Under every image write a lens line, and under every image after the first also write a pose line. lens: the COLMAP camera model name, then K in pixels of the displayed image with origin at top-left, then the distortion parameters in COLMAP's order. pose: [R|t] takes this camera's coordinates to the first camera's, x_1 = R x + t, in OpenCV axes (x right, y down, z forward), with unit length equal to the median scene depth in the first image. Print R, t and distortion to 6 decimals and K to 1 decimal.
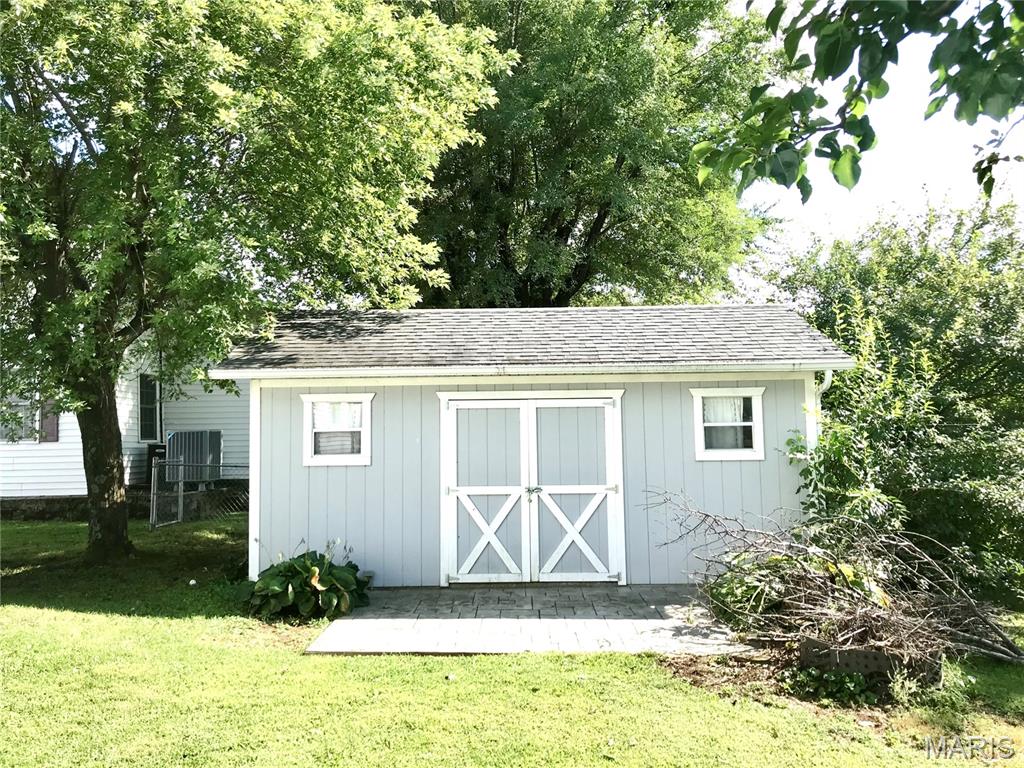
lens RADIAL K [[823.1, 0, 512.0], [0, 823.1, 384.0], [0, 0, 1]] dist [0.068201, -0.123704]
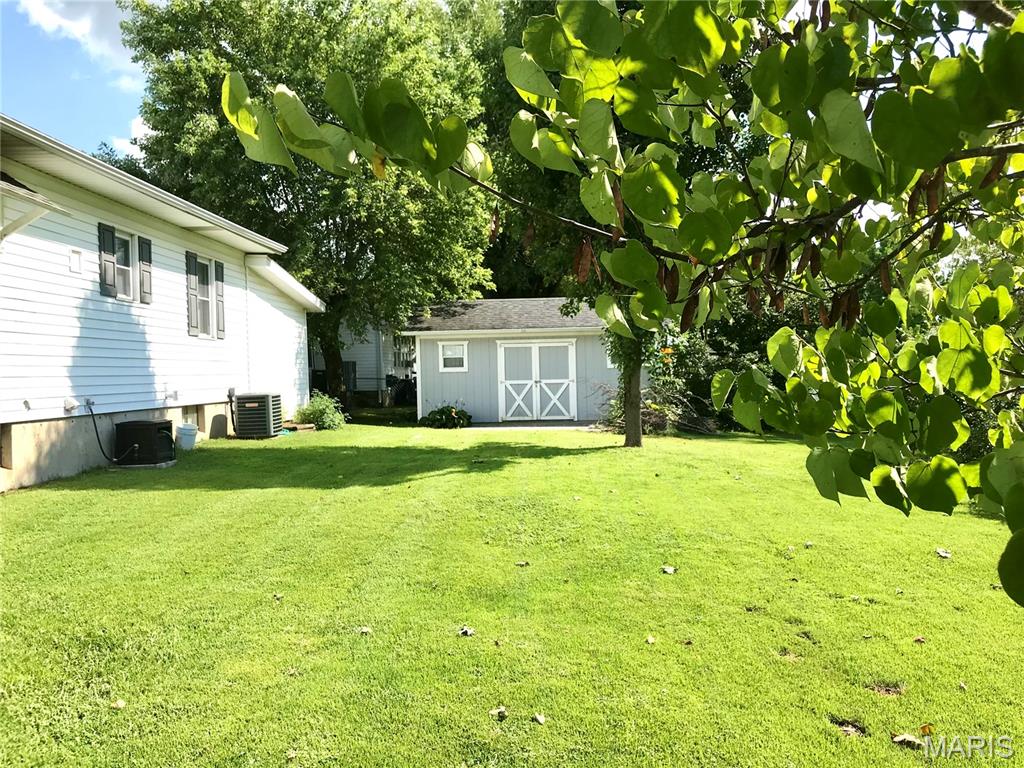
lens RADIAL K [[844.2, 0, 512.0], [0, 844.2, 384.0], [0, 0, 1]] dist [0.011310, 0.012879]
pose [[0.999962, -0.008397, -0.002443, -0.041275], [0.008536, 0.997938, 0.063611, -0.017951], [0.001904, -0.063630, 0.997972, -1.382208]]
